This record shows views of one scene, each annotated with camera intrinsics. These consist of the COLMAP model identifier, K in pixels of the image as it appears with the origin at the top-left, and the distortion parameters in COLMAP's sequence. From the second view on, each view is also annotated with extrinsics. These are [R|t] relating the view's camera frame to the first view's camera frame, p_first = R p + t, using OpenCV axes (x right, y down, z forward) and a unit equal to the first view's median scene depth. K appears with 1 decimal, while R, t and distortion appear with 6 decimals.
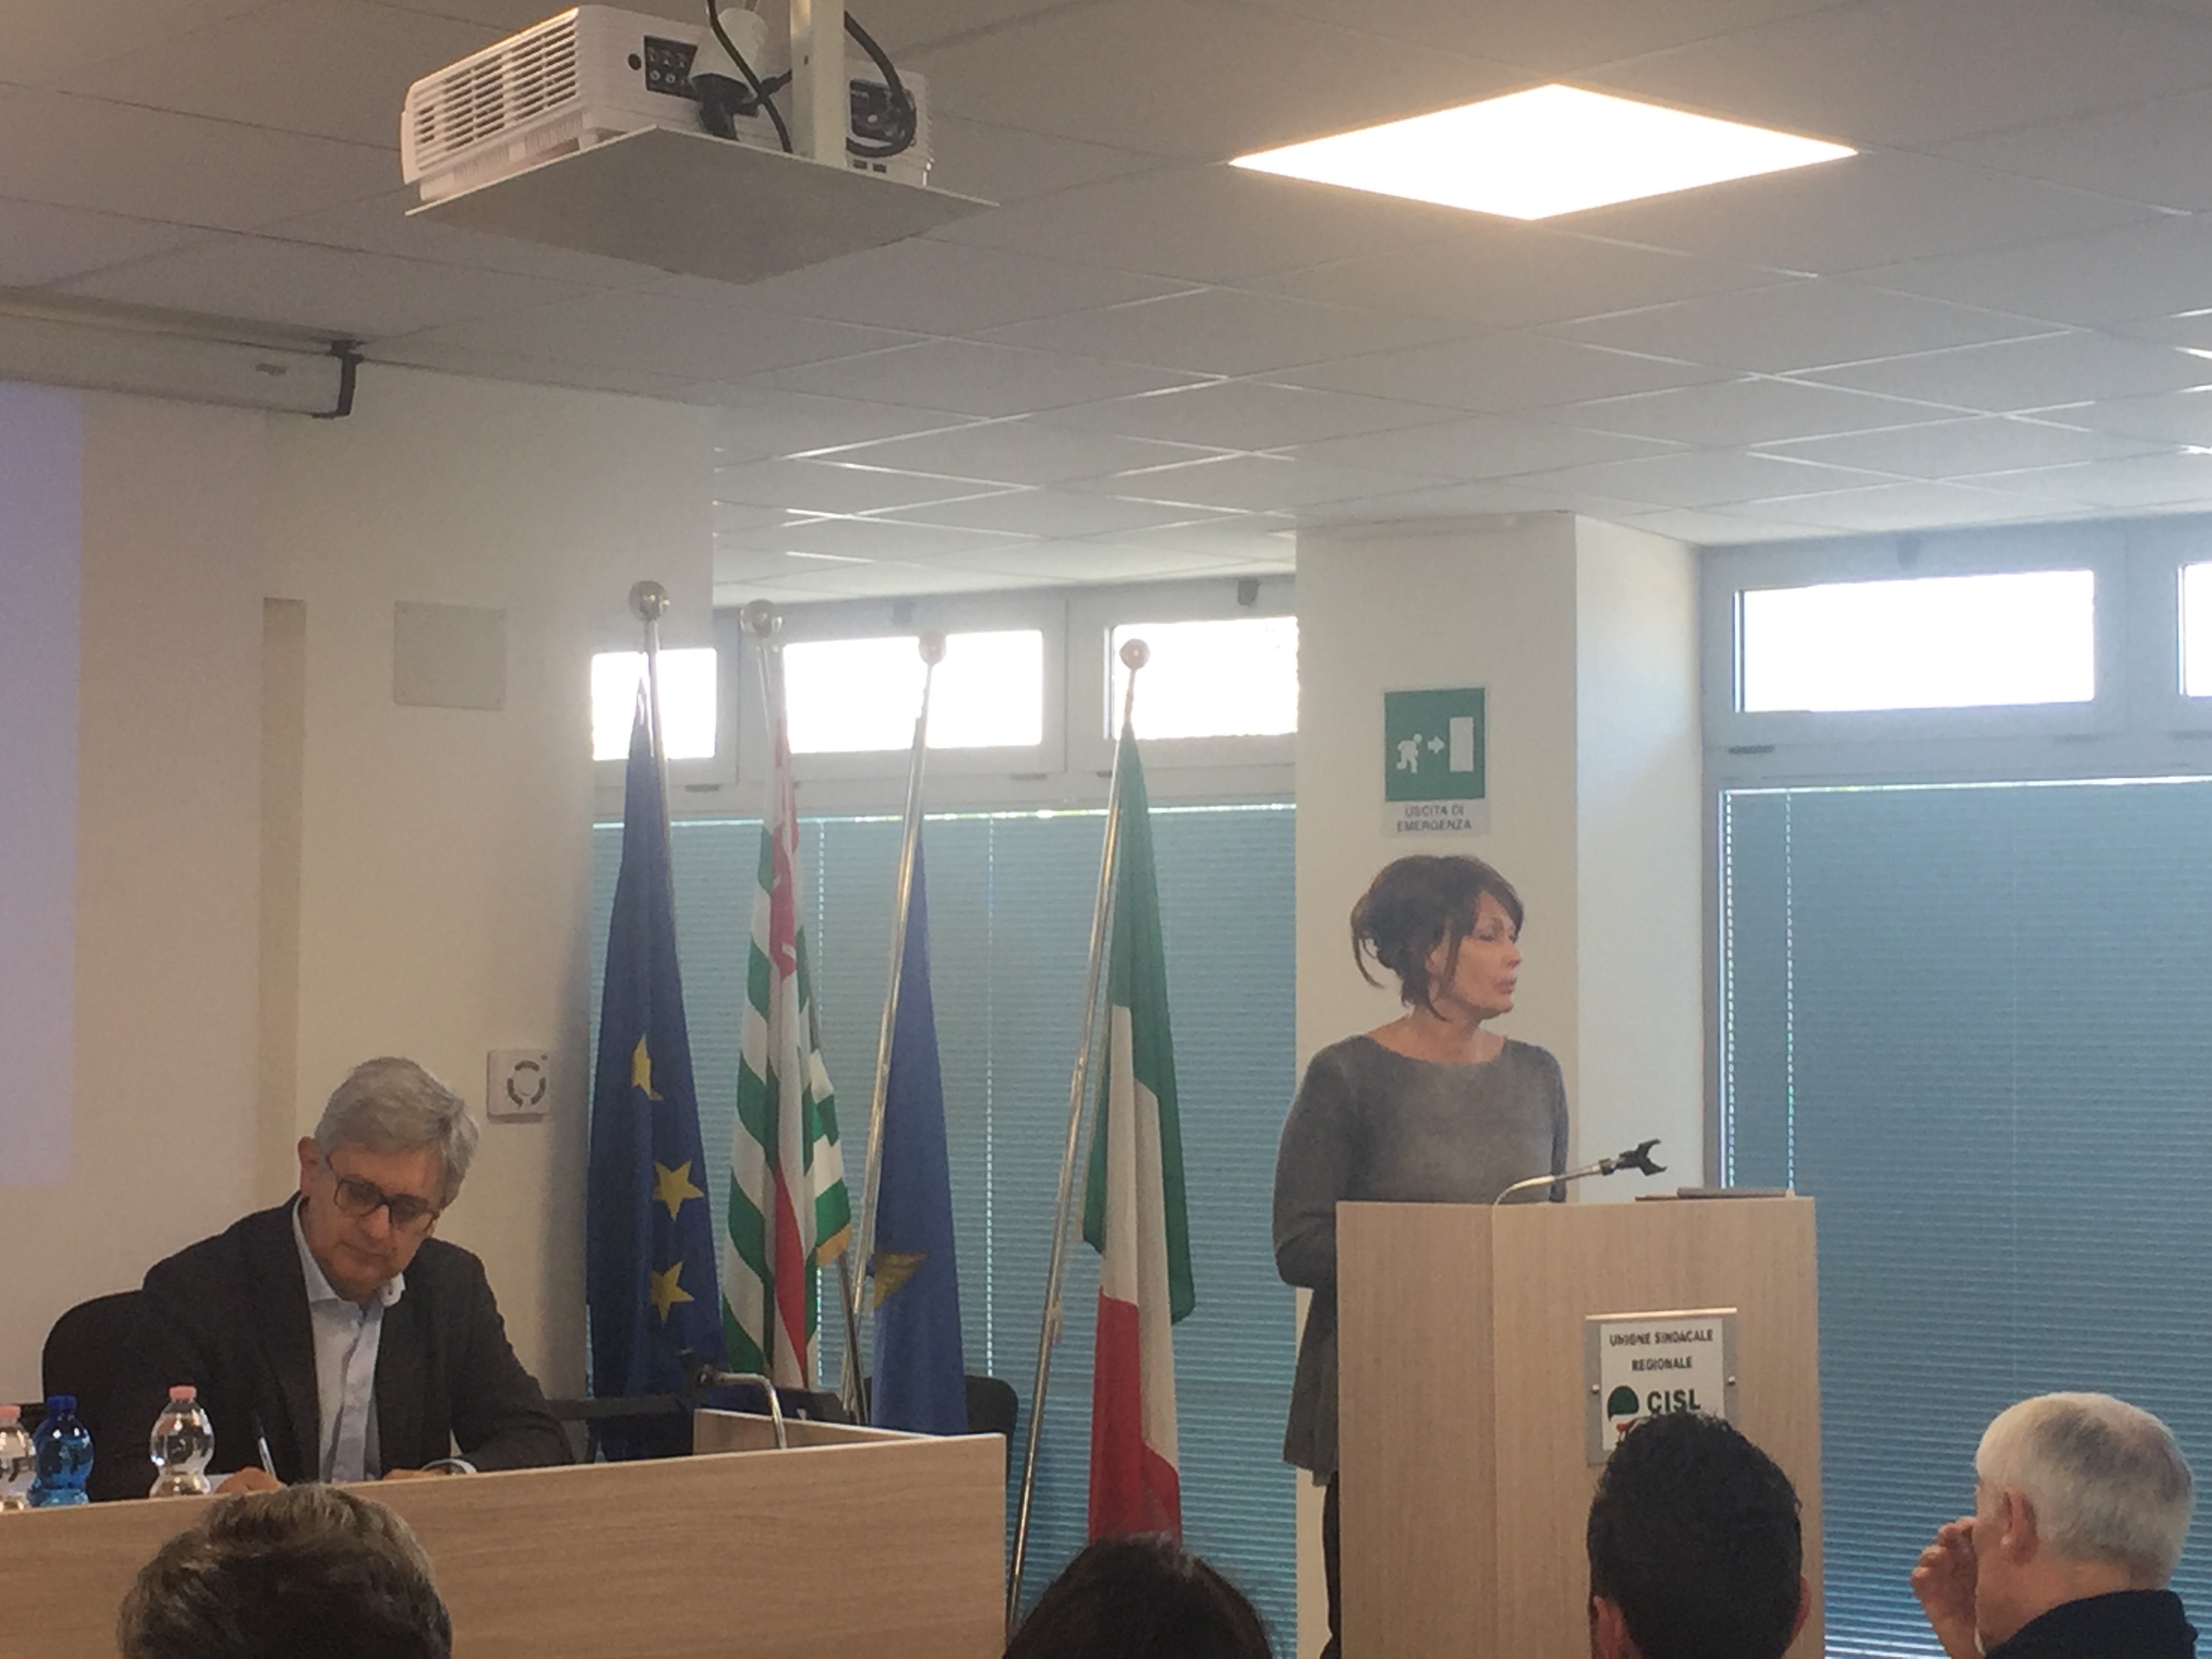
lens RADIAL K [[4192.0, 0, 1097.6], [0, 4192.0, 780.4], [0, 0, 1]] dist [0.060626, 0.000000]
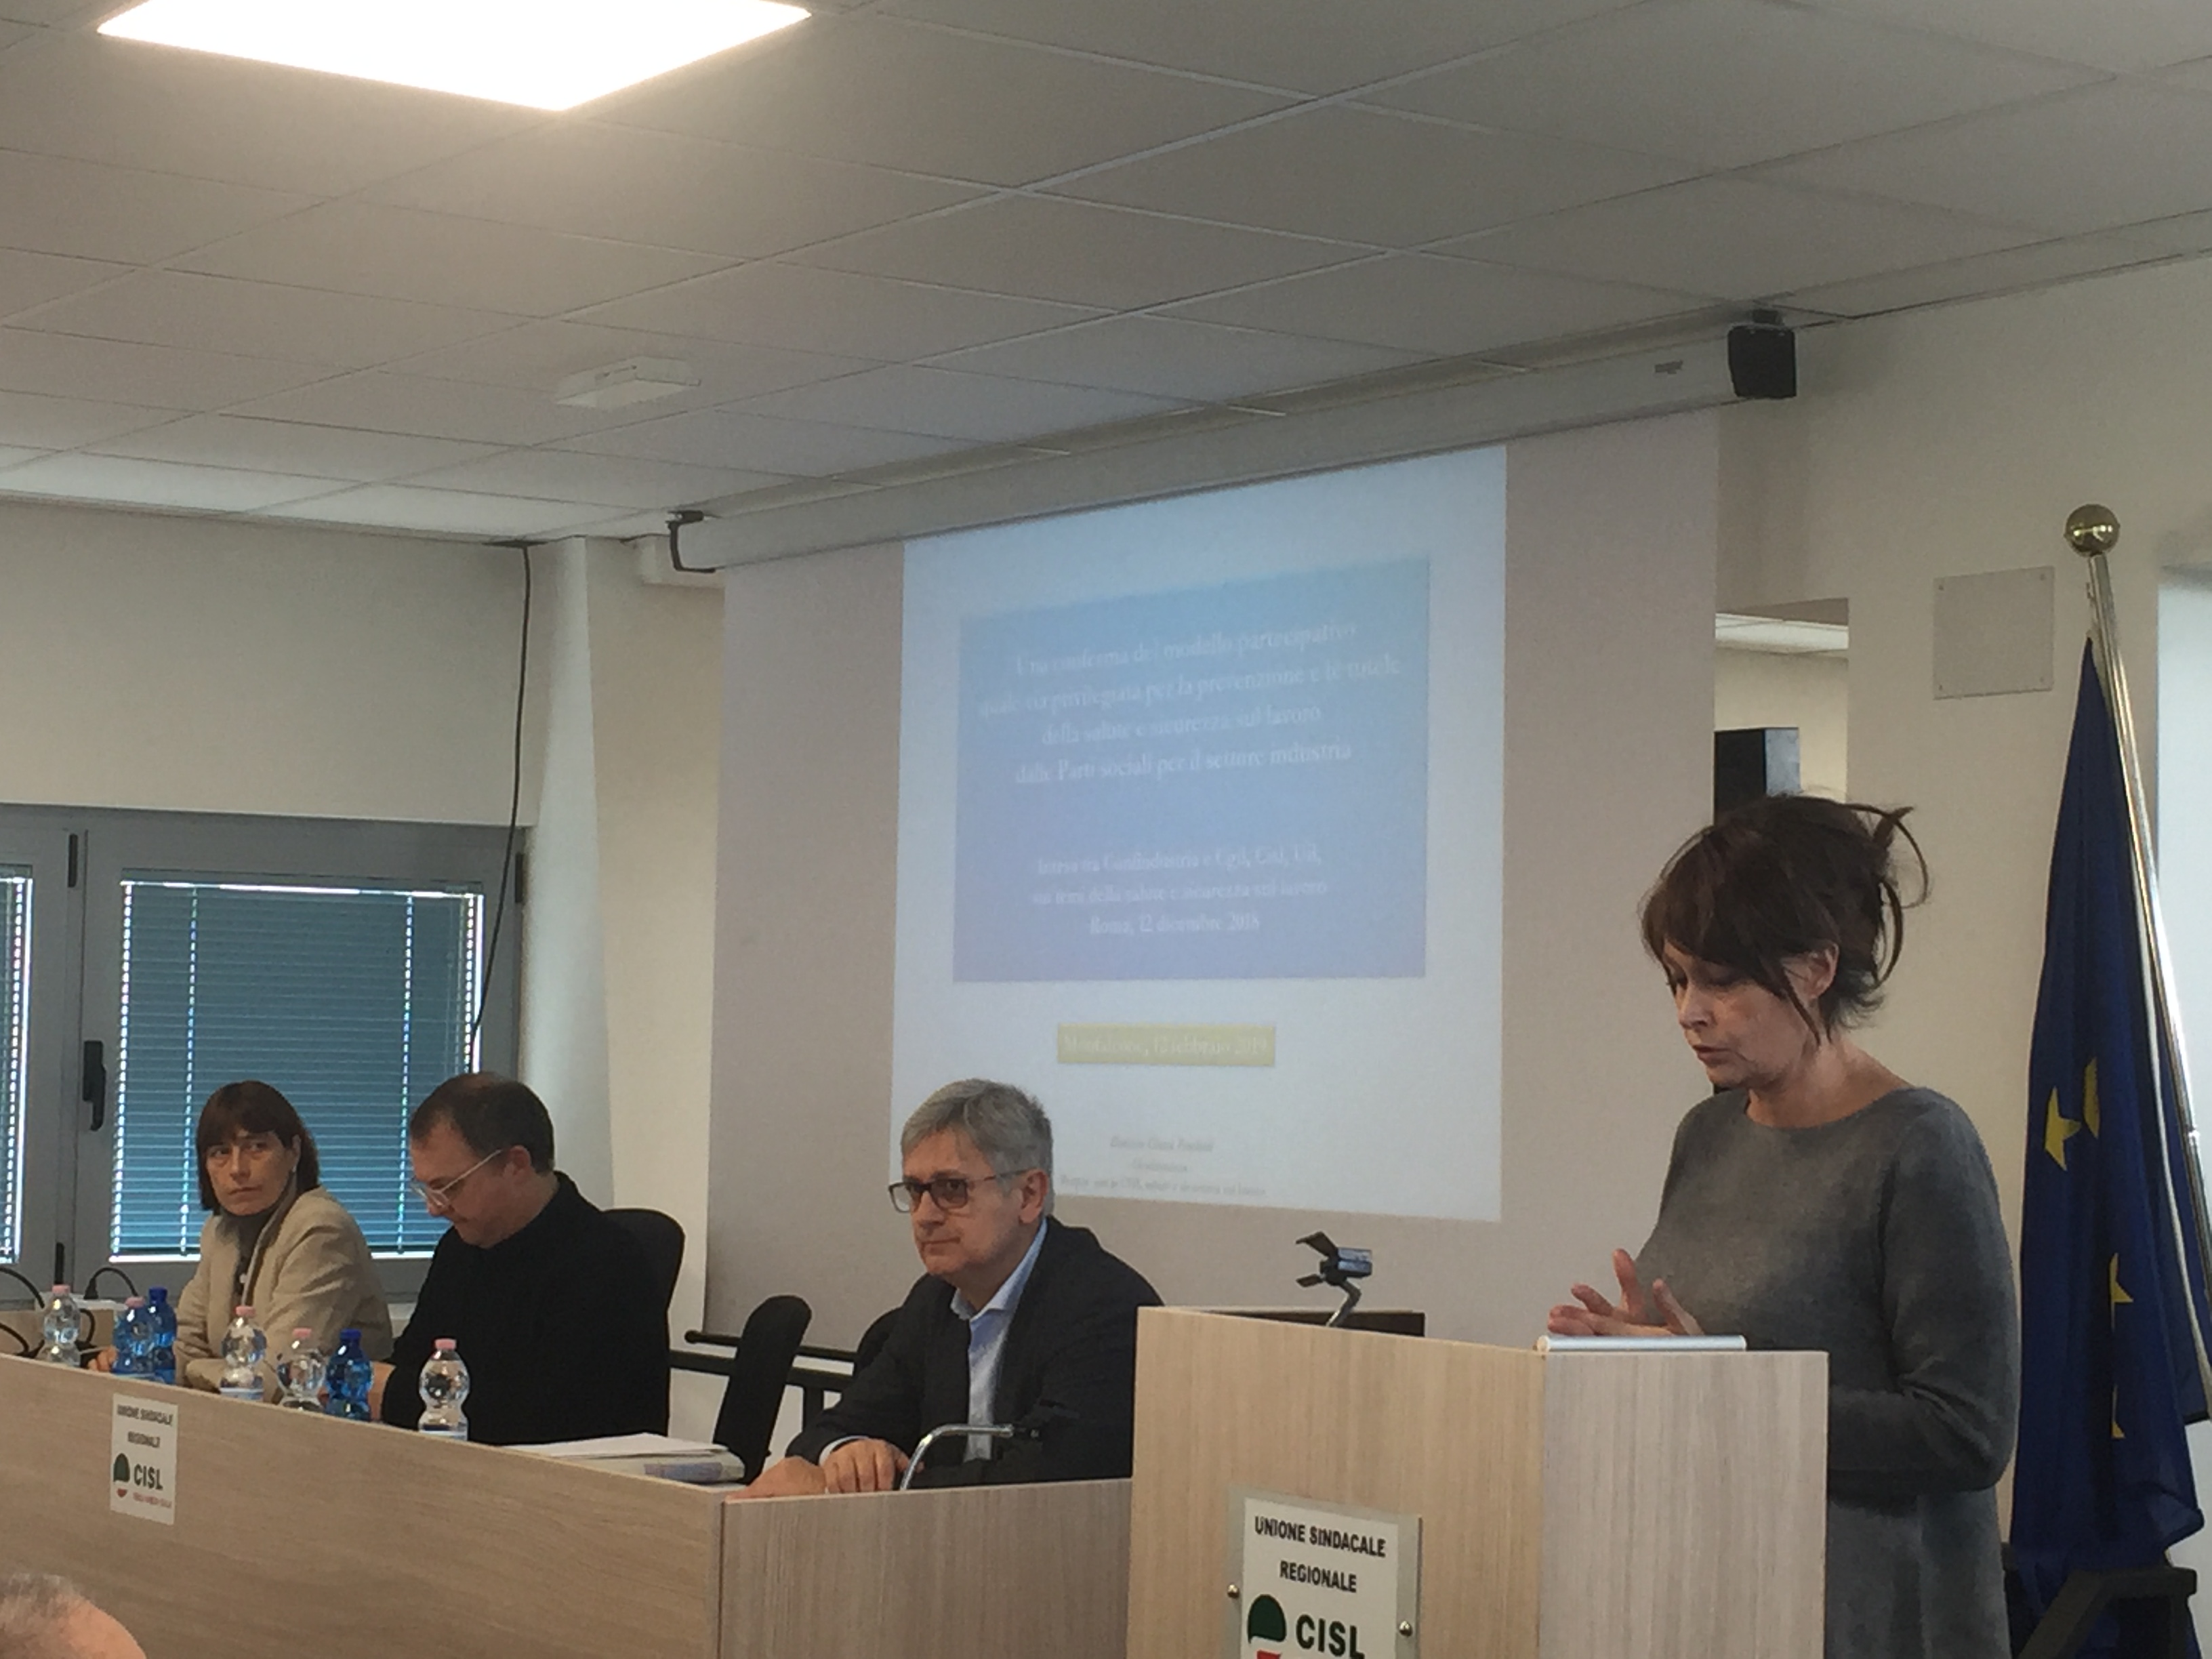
lens RADIAL K [[4192.0, 0, 1092.9], [0, 4192.0, 823.2], [0, 0, 1]] dist [0.060626, 0.000000]
pose [[-0.099910, -0.060944, -0.993128, 0.727063], [0.042393, 0.996955, -0.065443, 0.057793], [0.994093, -0.048640, -0.097022, 0.945526]]
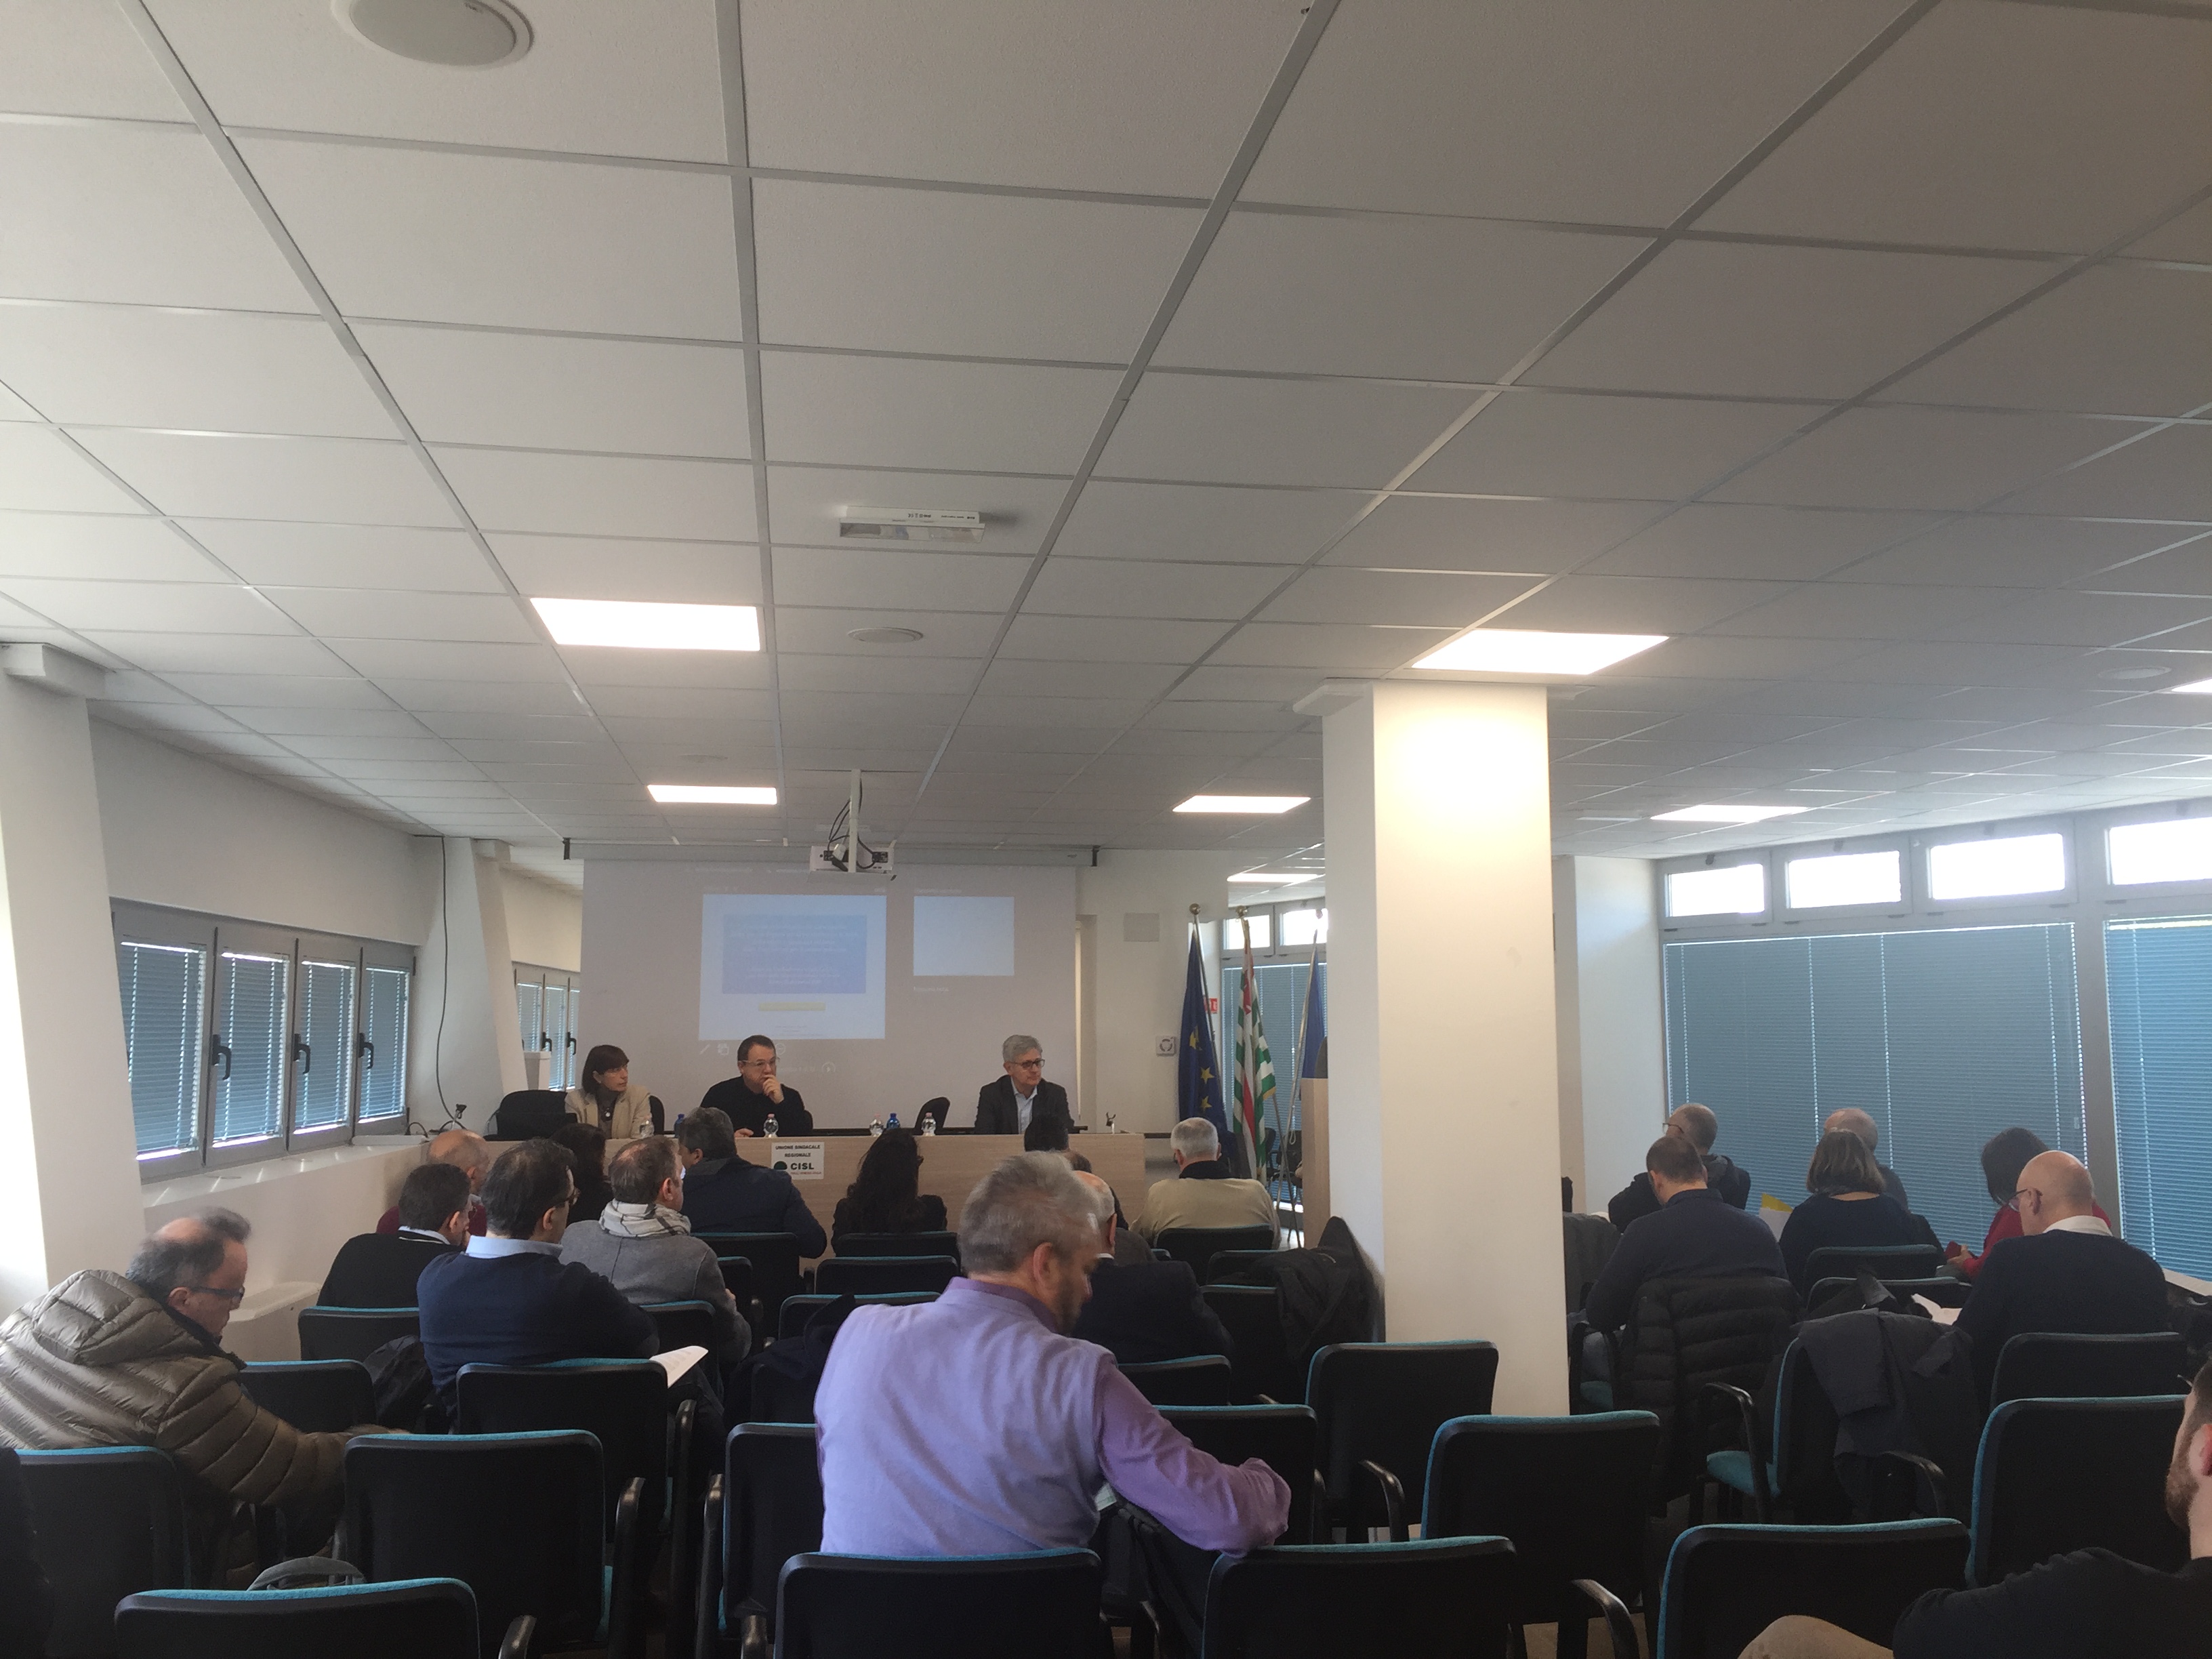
lens RADIAL K [[1864.6, 0, 1118.1], [0, 1864.6, 815.5], [0, 0, 1]] dist [0.054757, -0.076577]
pose [[0.852329, -0.064923, -0.518960, 0.708956], [0.036960, 0.997261, -0.064059, -0.024660], [0.521698, 0.035419, 0.852395, -0.415704]]
